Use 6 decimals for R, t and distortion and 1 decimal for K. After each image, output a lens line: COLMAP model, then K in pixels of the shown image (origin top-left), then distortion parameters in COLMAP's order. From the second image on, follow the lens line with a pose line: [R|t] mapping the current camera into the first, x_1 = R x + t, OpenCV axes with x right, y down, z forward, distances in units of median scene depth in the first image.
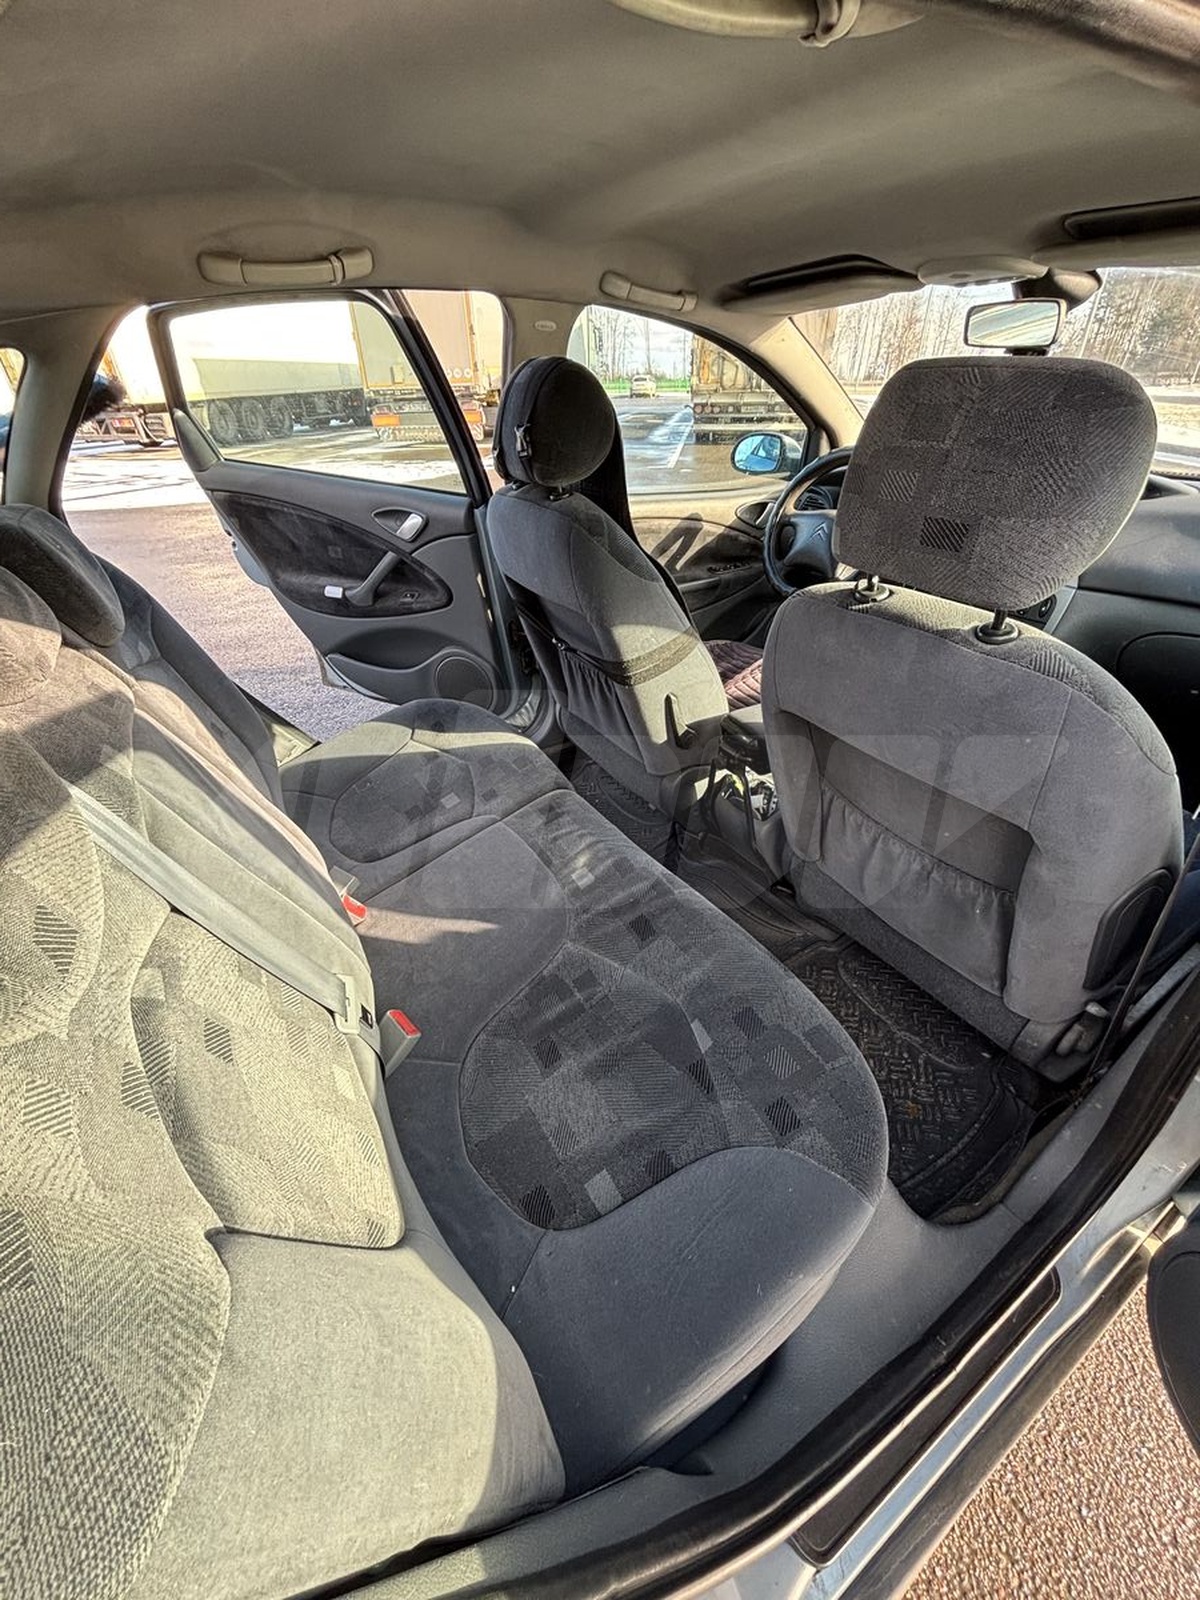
lens RADIAL K [[641.5, 0, 597.5], [0, 641.5, 809.1], [0, 0, 1]] dist [-0.005524, 0.001482]
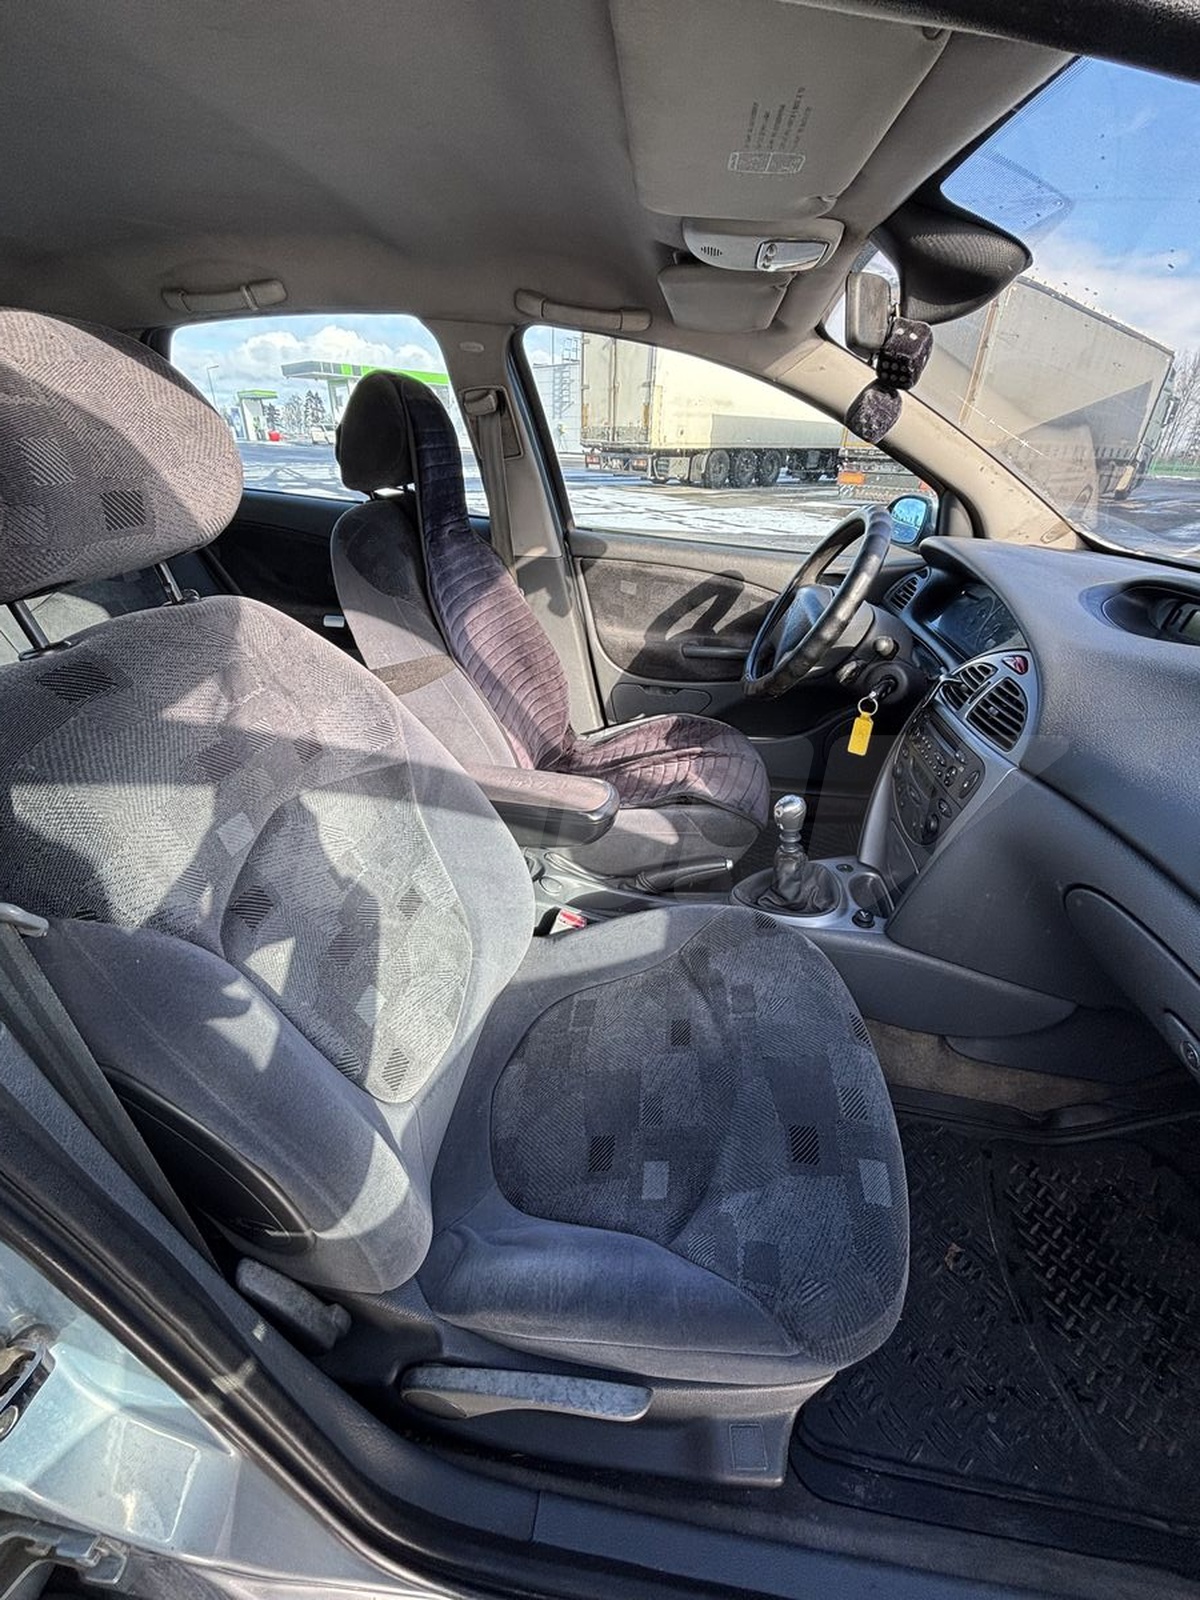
lens RADIAL K [[641.5, 0, 607.4], [0, 641.5, 804.1], [0, 0, 1]] dist [-0.005524, 0.001482]
pose [[0.782168, 0.345856, -0.518264, 1.071458], [-0.384515, 0.922445, 0.035268, -0.270839], [0.490267, 0.171694, 0.854493, 0.471402]]
